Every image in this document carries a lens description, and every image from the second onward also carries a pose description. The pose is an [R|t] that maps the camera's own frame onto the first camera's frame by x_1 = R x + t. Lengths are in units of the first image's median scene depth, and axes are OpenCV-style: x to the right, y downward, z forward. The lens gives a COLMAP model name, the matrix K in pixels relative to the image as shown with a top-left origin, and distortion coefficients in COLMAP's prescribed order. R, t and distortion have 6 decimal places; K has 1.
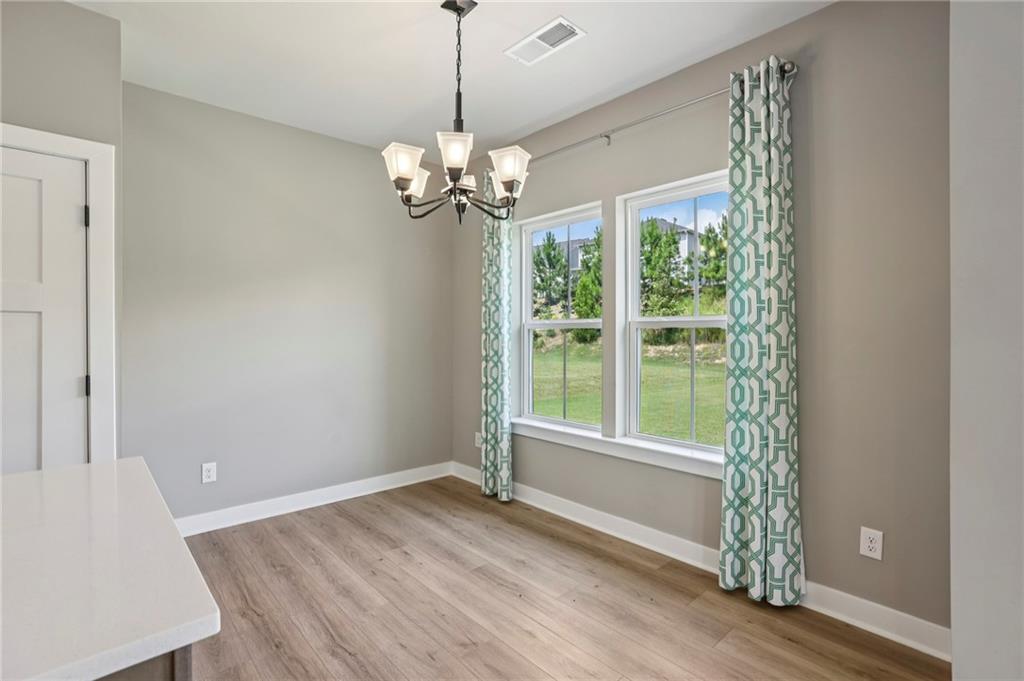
lens RADIAL K [[481.1, 0, 510.0], [0, 481.1, 331.6], [0, 0, 1]] dist [-0.041253, 0.018512]
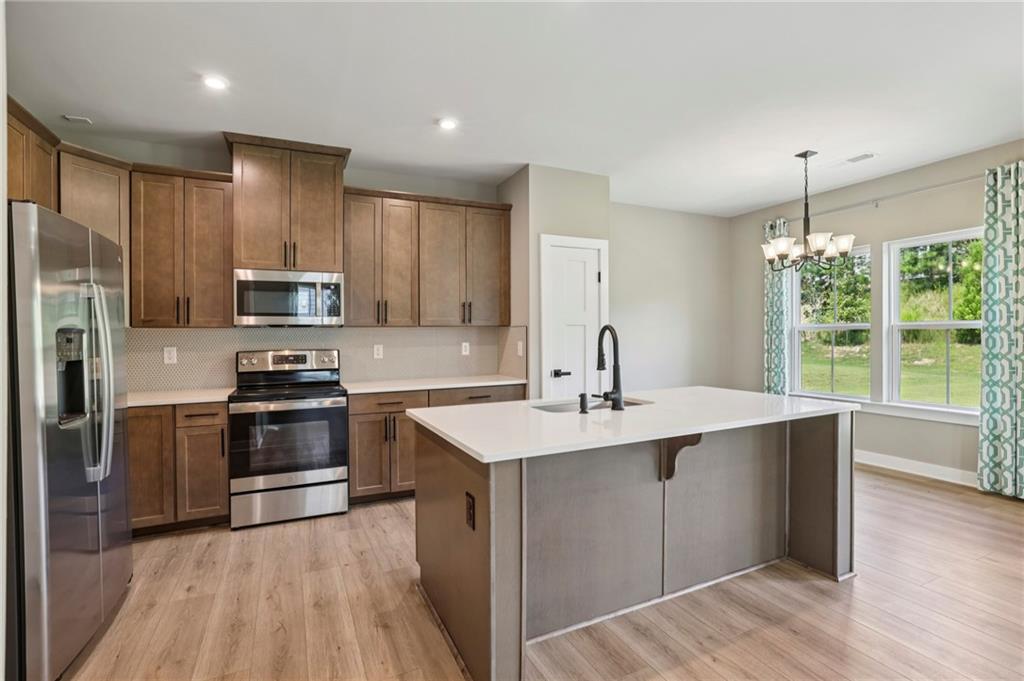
lens RADIAL K [[481.1, 0, 507.8], [0, 481.1, 337.2], [0, 0, 1]] dist [-0.041253, 0.018512]
pose [[0.957942, -0.007603, -0.286862, -0.597894], [0.009715, 0.999935, 0.005940, -0.004363], [0.286798, -0.008477, 0.957953, -0.938238]]
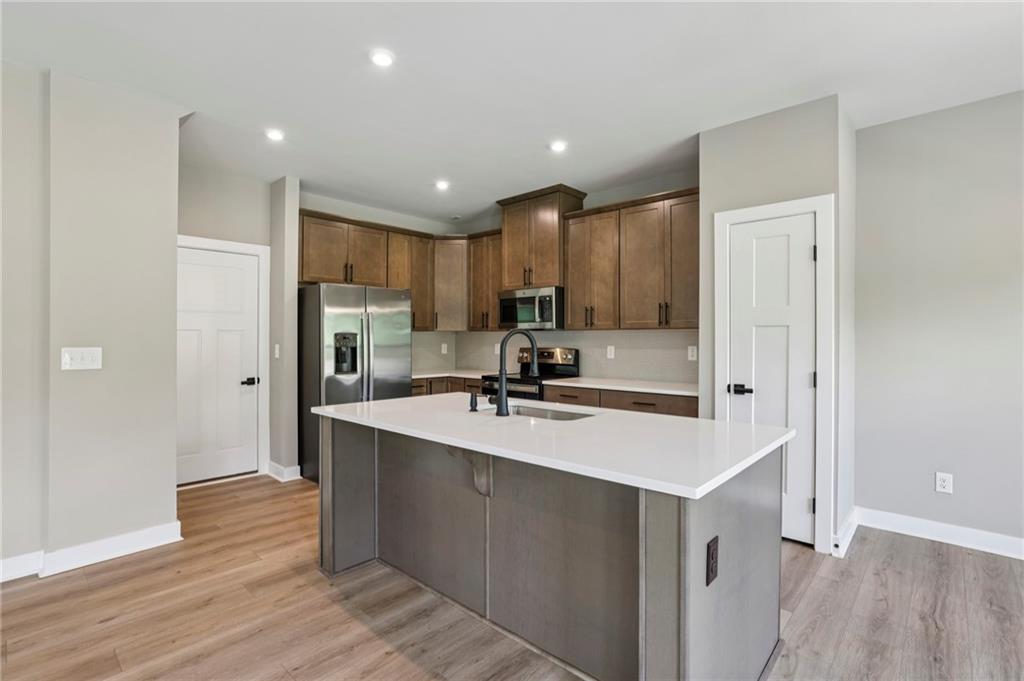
lens RADIAL K [[481.1, 0, 517.1], [0, 481.1, 336.9], [0, 0, 1]] dist [-0.041253, 0.018512]
pose [[0.098669, -0.001194, -0.995120, 0.313997], [-0.002117, 0.999997, -0.001410, -0.003610], [0.995118, 0.002246, 0.098666, 0.022887]]
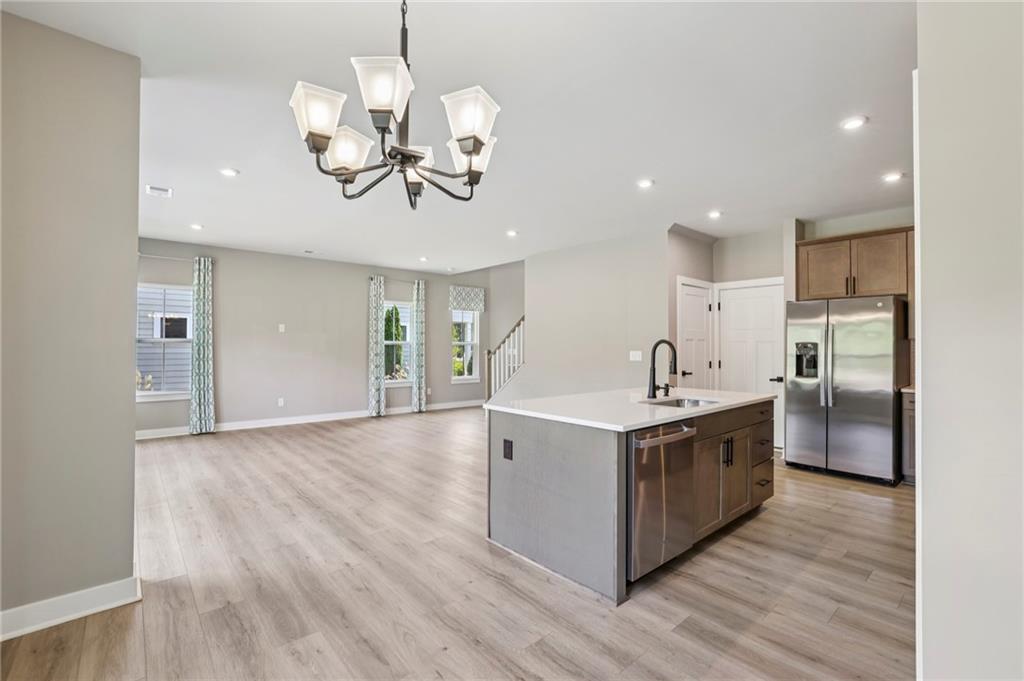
lens RADIAL K [[447.0, 0, 503.9], [0, 447.0, 344.0], [0, 0, 1]] dist [-0.031629, 0.006229]
pose [[-0.999866, -0.001847, 0.016247, -0.232696], [-0.001937, 0.999983, -0.005498, 0.001060], [-0.016237, -0.005528, -0.999853, 1.447840]]
